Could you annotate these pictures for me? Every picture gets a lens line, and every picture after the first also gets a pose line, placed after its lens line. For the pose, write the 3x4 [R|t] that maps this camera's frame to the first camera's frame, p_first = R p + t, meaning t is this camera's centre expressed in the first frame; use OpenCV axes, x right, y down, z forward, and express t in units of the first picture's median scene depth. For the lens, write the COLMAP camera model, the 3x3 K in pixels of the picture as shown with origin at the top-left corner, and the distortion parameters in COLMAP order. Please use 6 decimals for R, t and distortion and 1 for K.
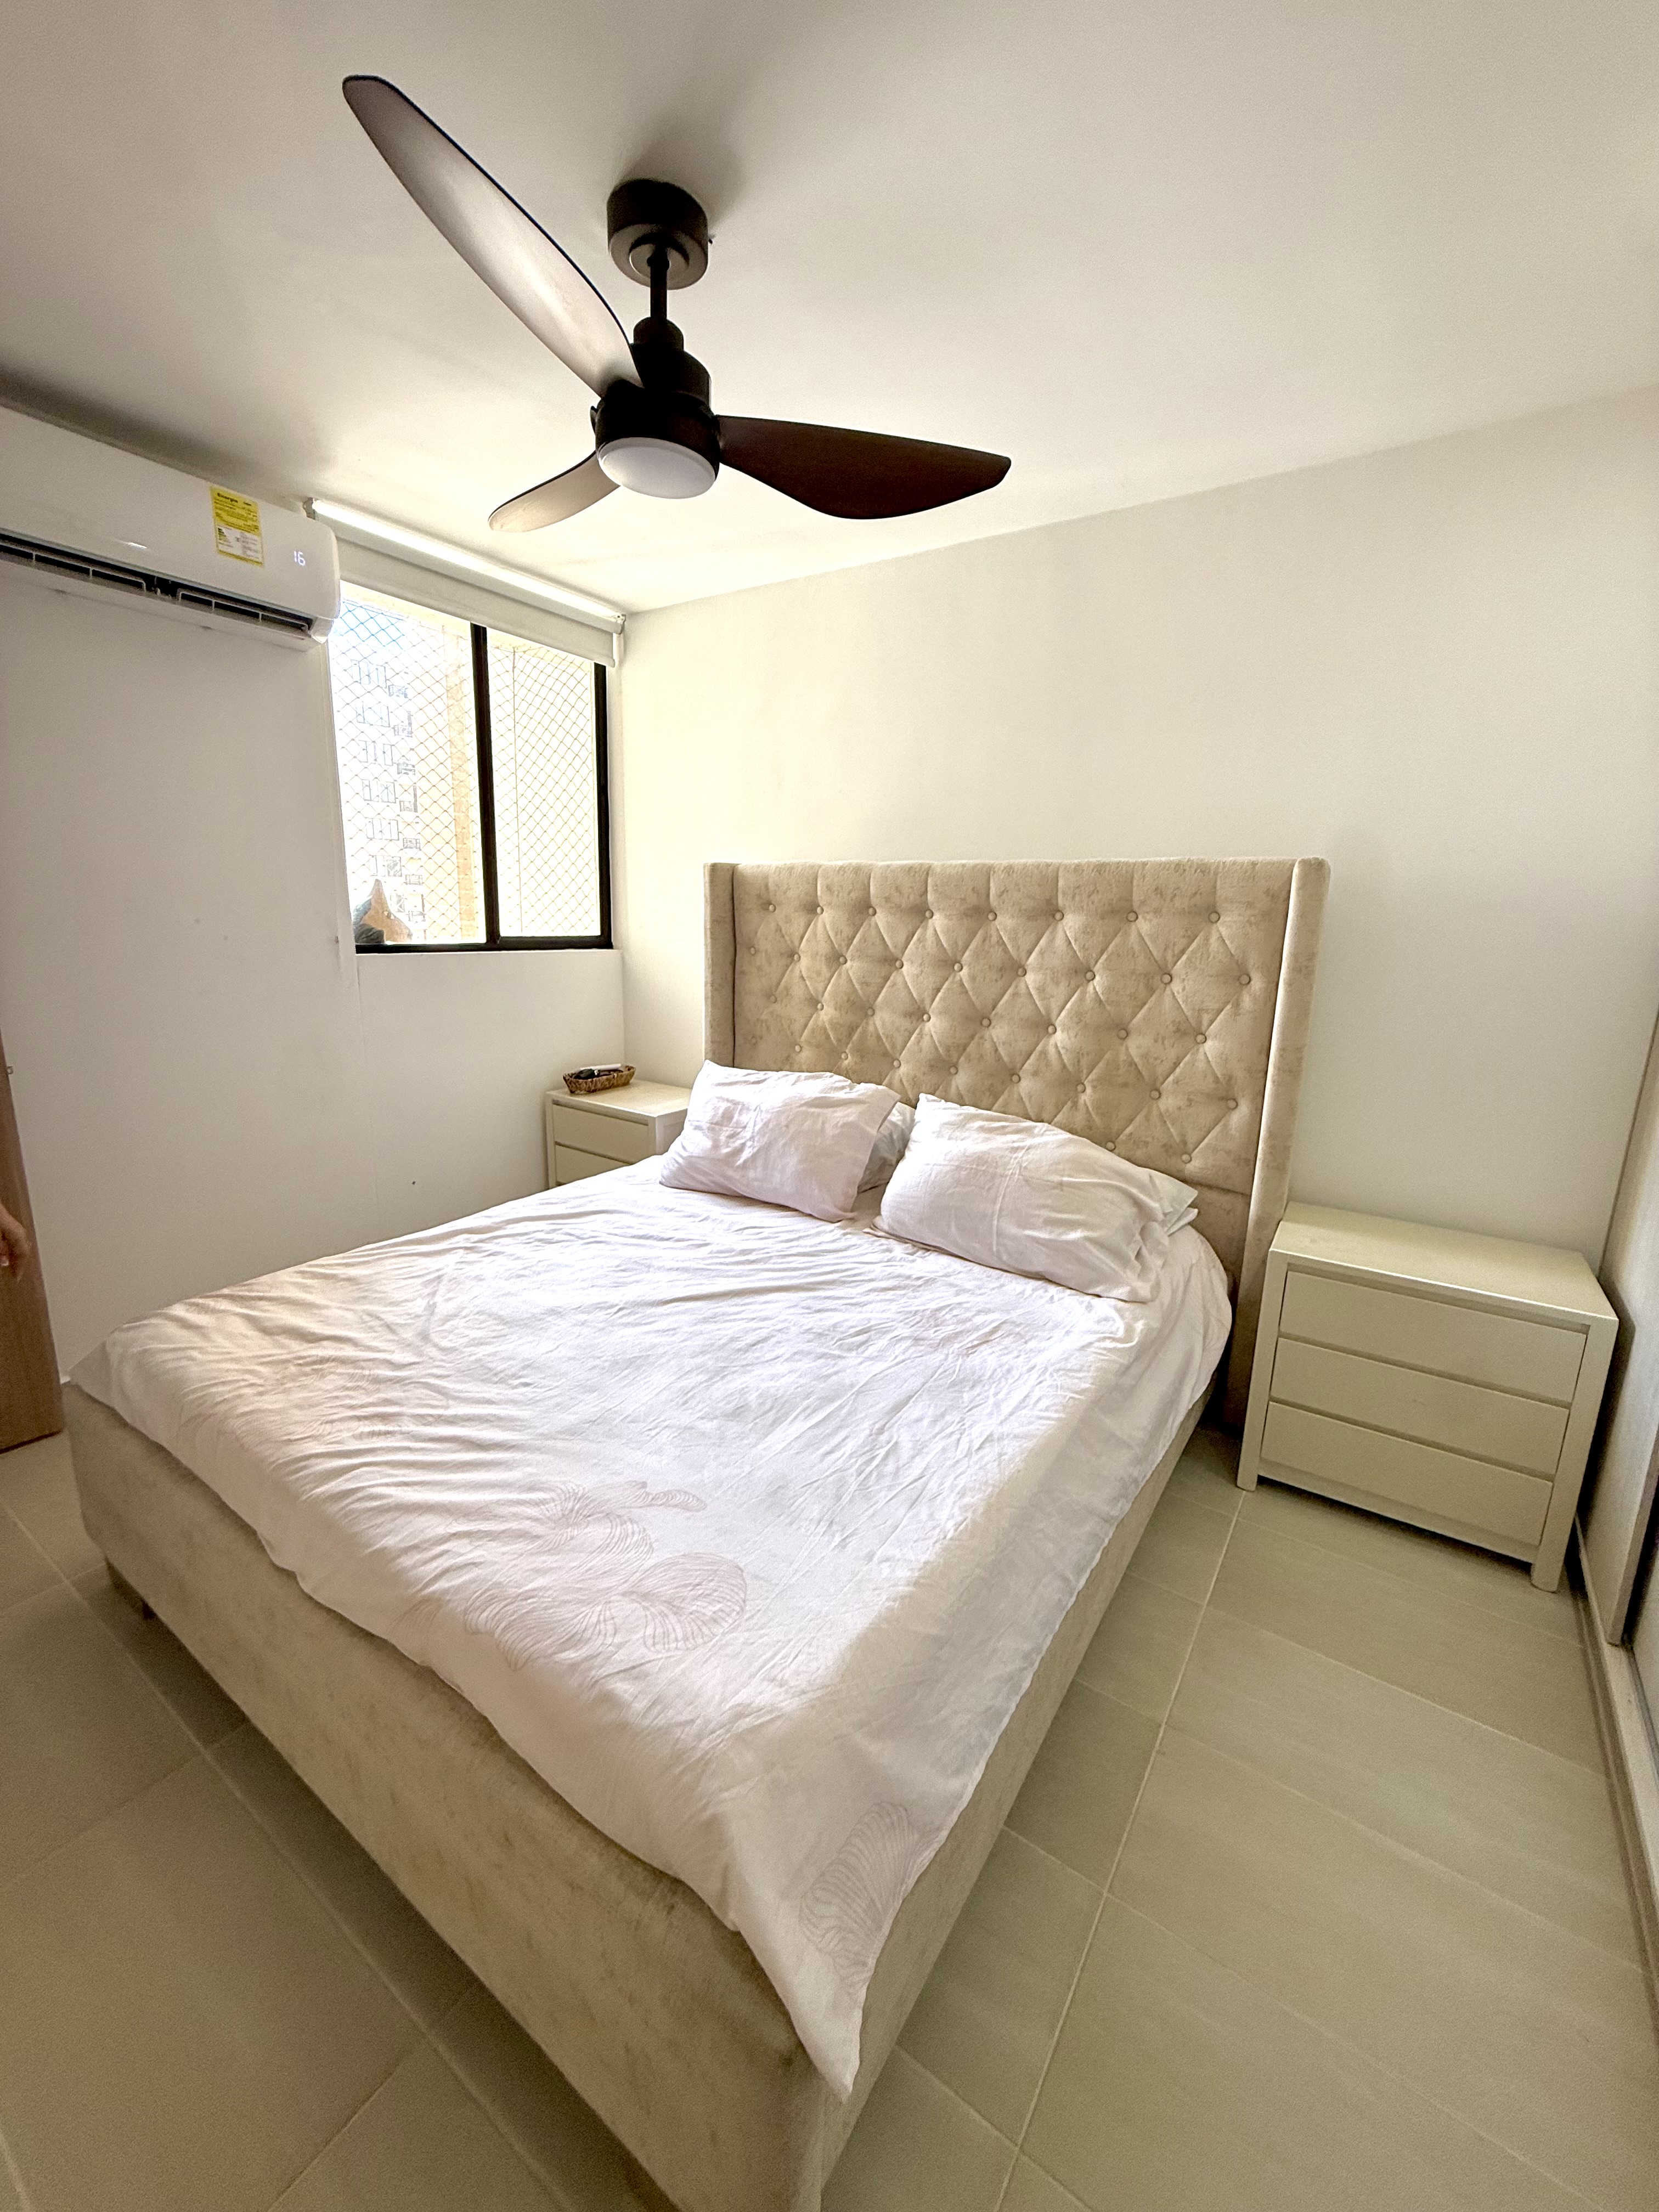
lens RADIAL K [[878.1, 0, 833.3], [0, 878.1, 1100.6], [0, 0, 1]] dist [-0.002824, 0.000255]
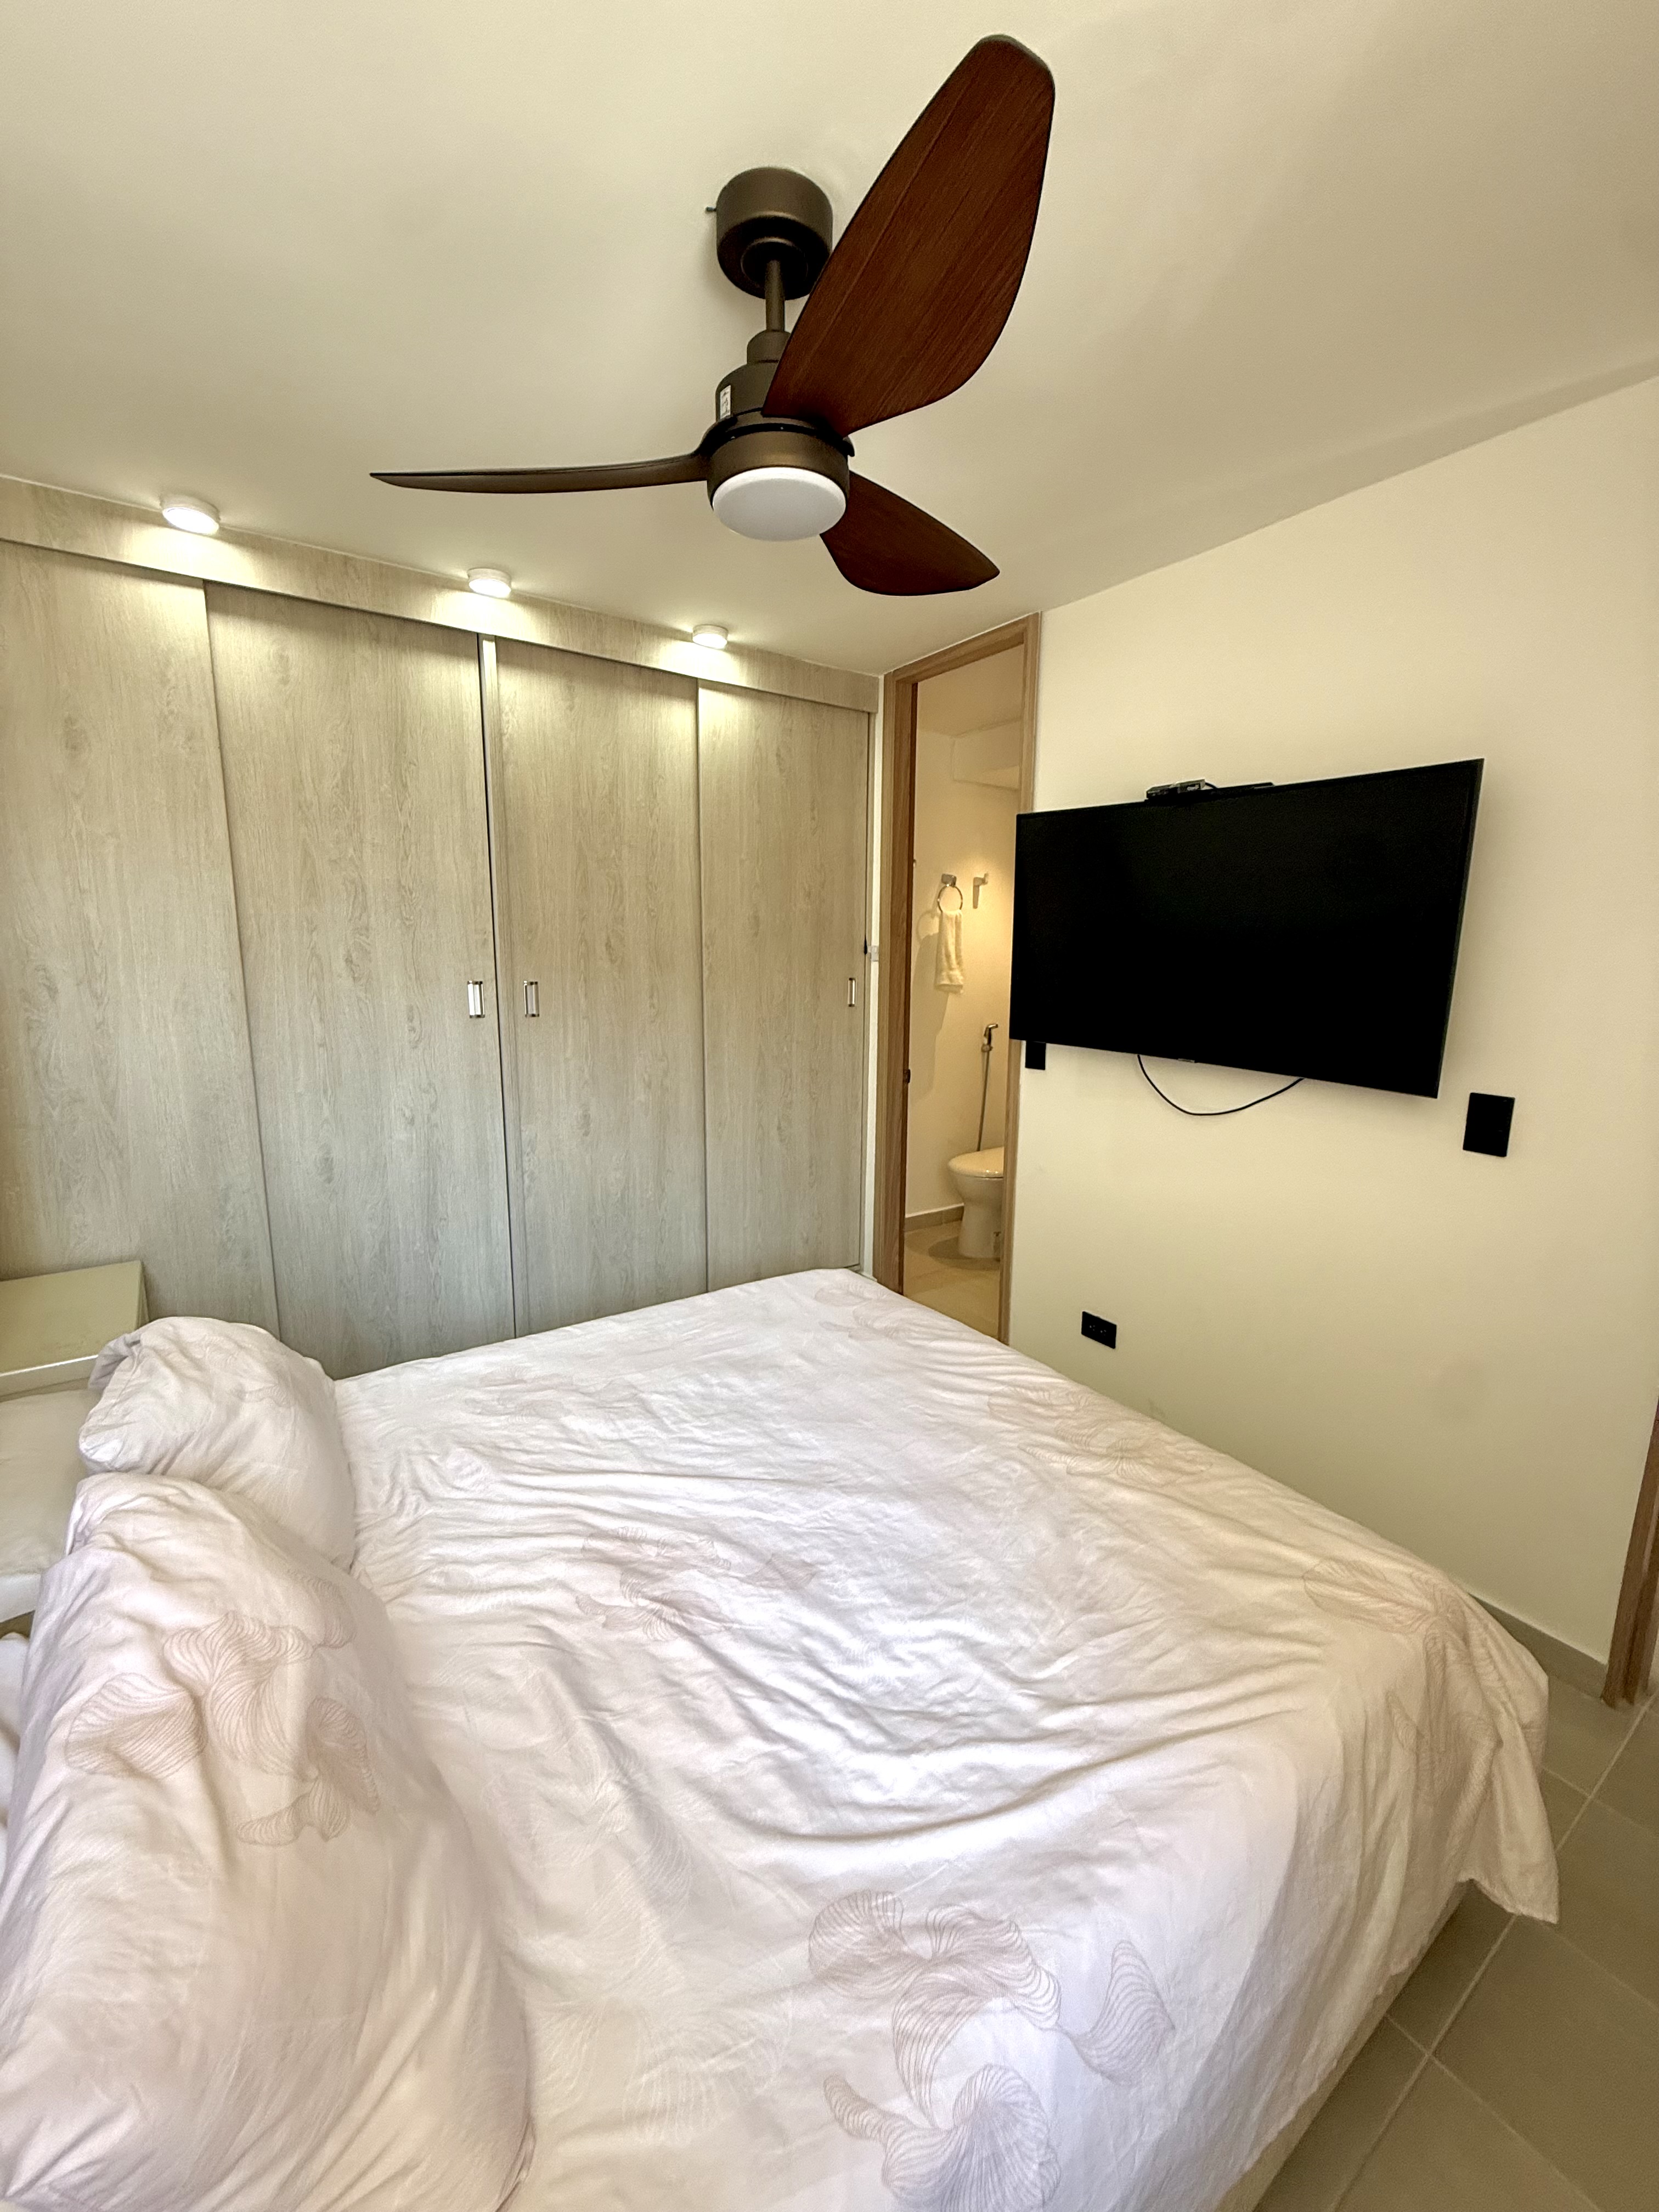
lens RADIAL K [[878.1, 0, 824.1], [0, 878.1, 1099.2], [0, 0, 1]] dist [-0.002824, 0.000255]
pose [[-0.930926, -0.101401, 0.350847, -0.344099], [0.041641, 0.924945, 0.377814, -0.289655], [-0.362825, 0.366327, -0.856833, 1.104374]]
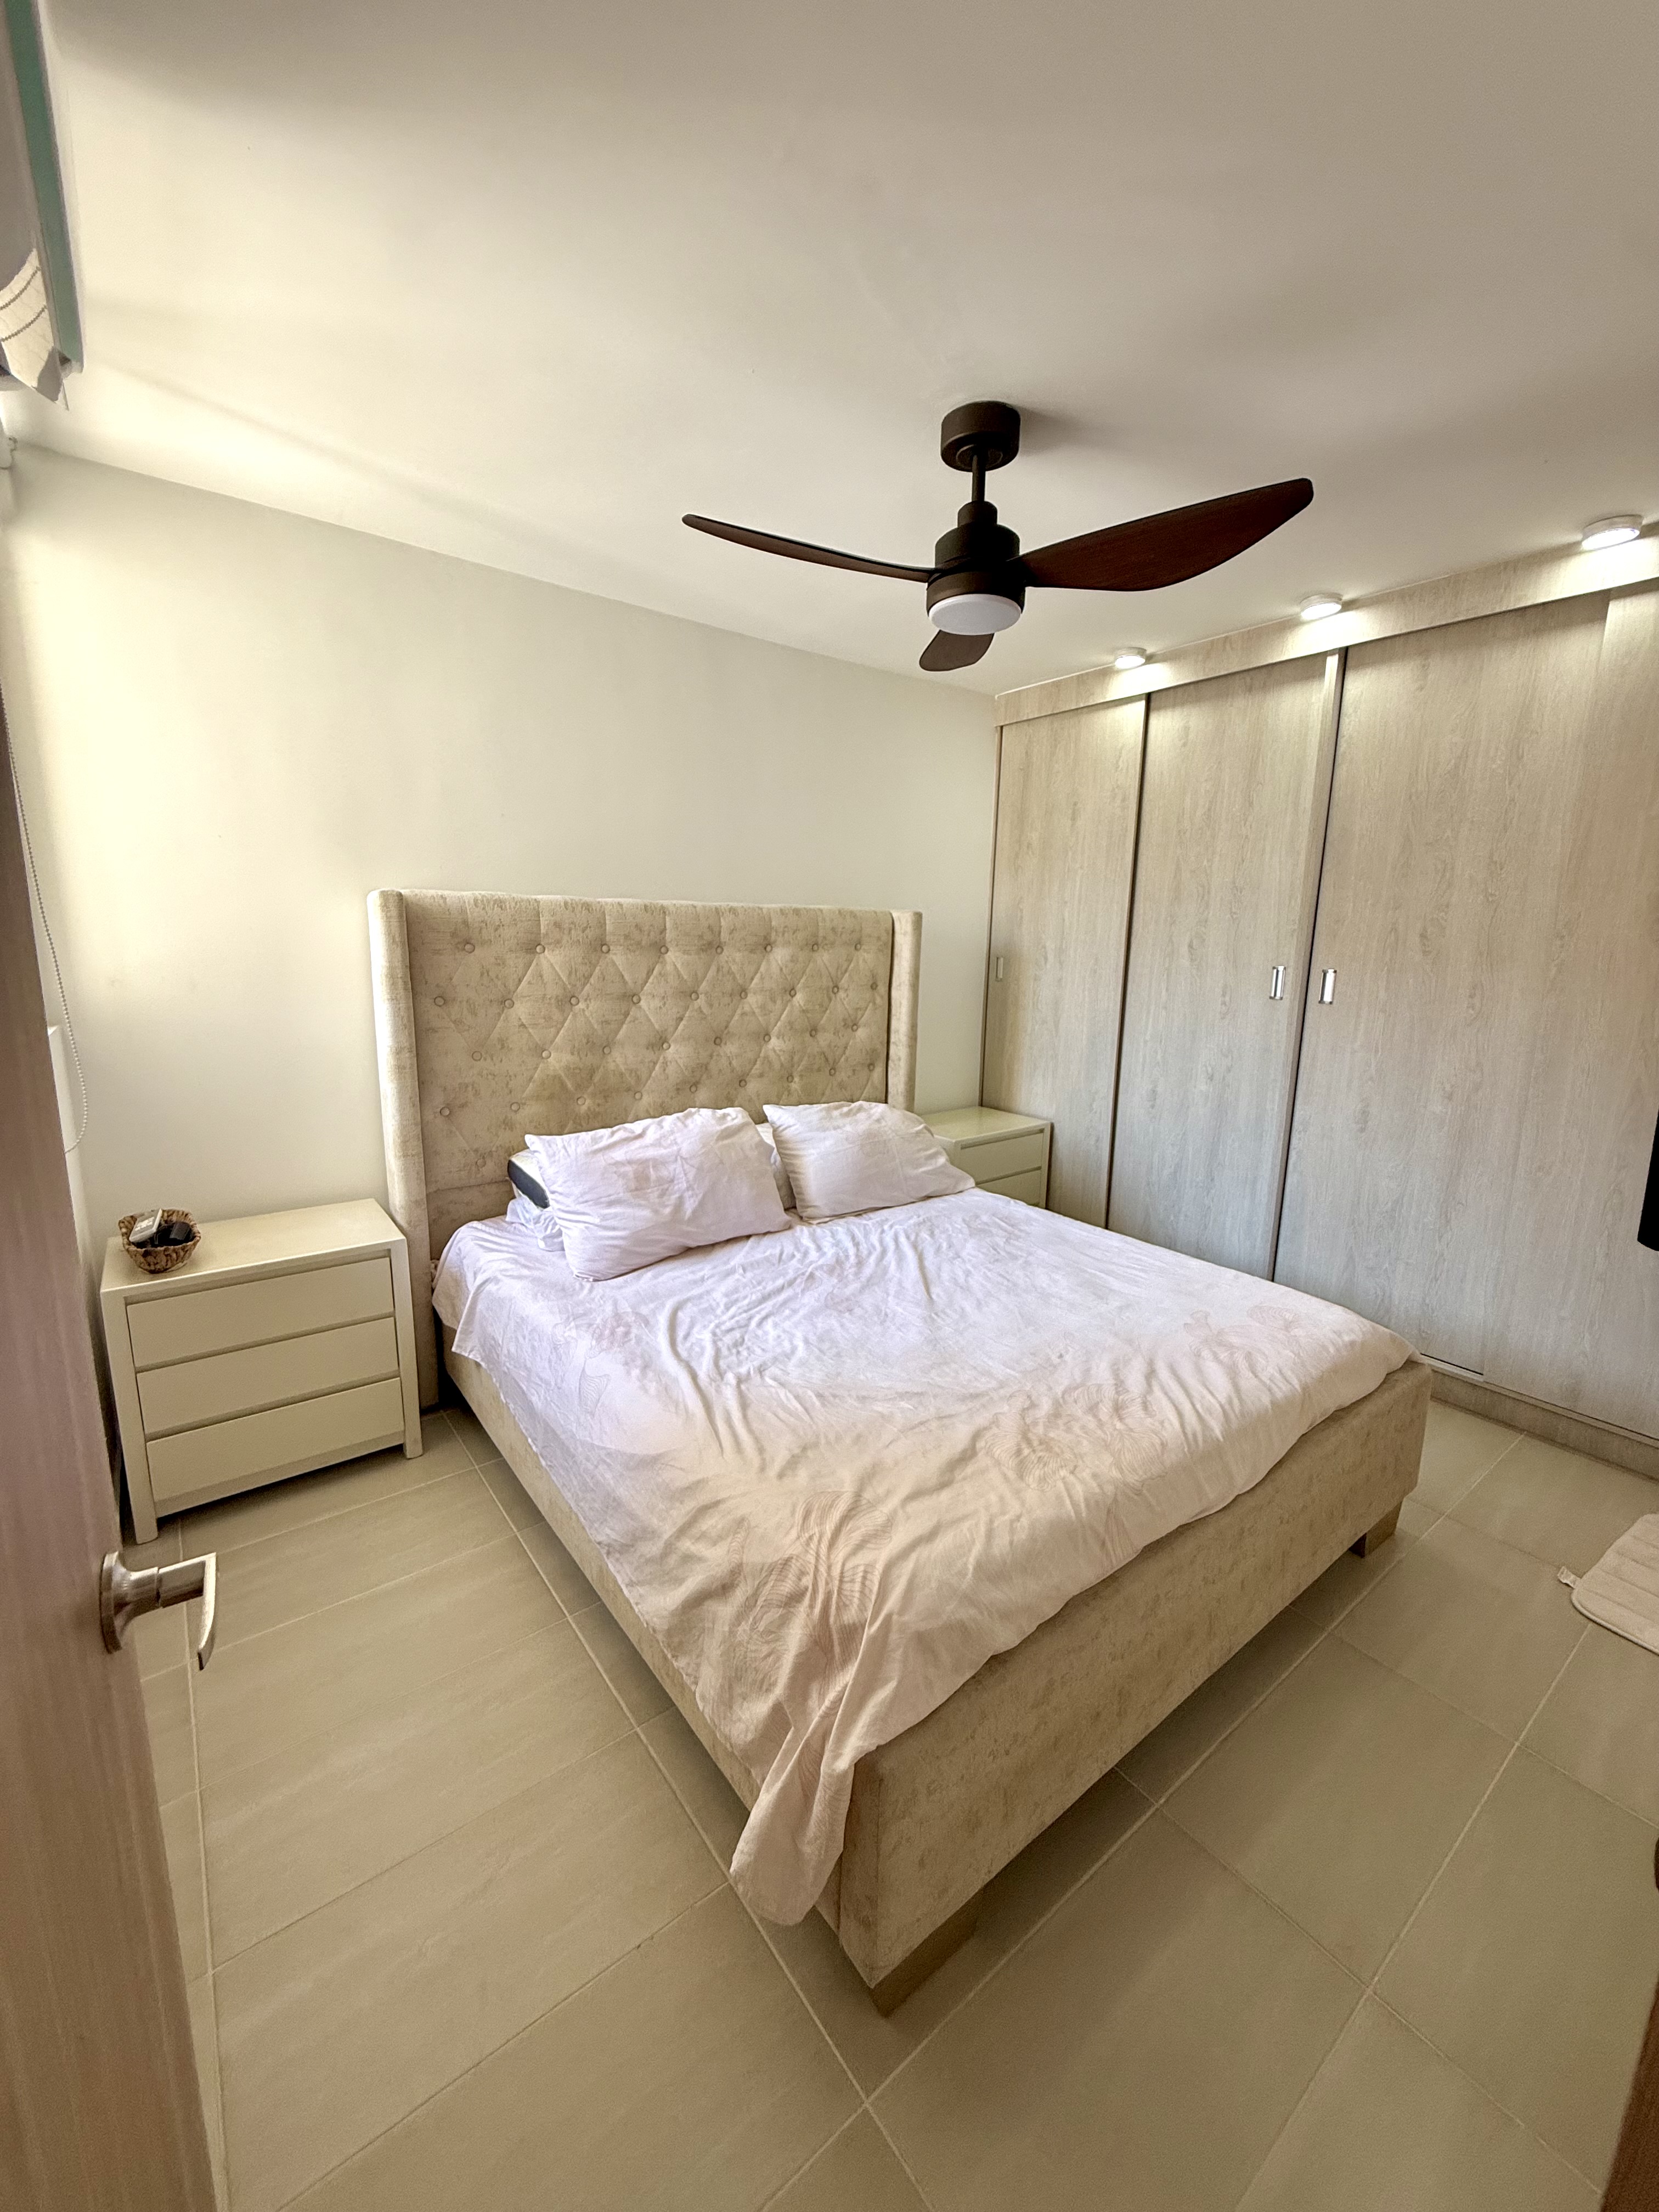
lens RADIAL K [[878.1, 0, 830.9], [0, 878.1, 1101.1], [0, 0, 1]] dist [-0.002824, 0.000255]
pose [[0.314850, -0.199057, 0.928033, -0.893632], [0.194856, 0.970490, 0.142056, -0.152153], [-0.928924, 0.136107, 0.344347, 0.487662]]
